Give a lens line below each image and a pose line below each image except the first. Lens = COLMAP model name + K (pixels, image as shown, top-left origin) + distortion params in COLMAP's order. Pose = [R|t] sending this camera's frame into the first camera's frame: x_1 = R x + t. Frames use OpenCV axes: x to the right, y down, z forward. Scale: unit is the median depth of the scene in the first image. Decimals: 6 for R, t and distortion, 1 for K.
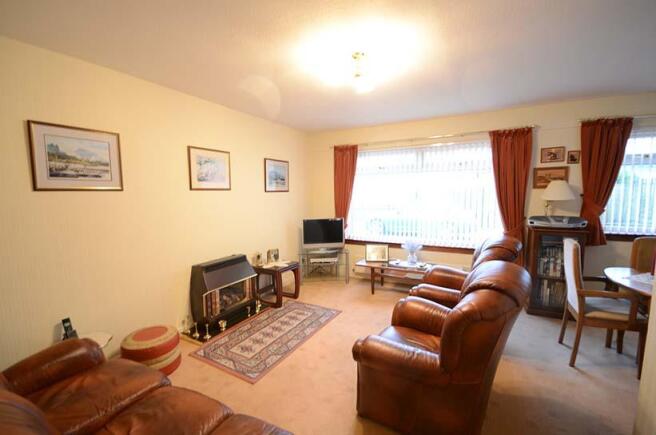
lens RADIAL K [[282.6, 0, 327.1], [0, 282.6, 225.2], [0, 0, 1]] dist [0.021234, -0.021070]
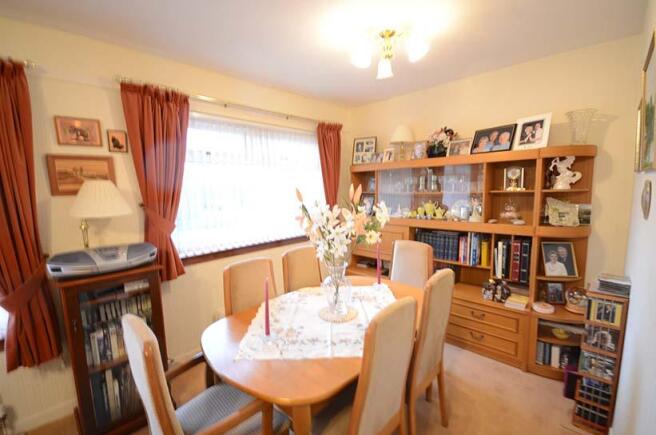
lens RADIAL K [[282.6, 0, 327.1], [0, 282.6, 225.2], [0, 0, 1]] dist [0.021234, -0.021070]
pose [[0.269283, -0.128966, 0.954387, 0.400065], [0.107729, 0.988807, 0.103221, -0.082298], [-0.957017, 0.075020, 0.280163, 0.429889]]
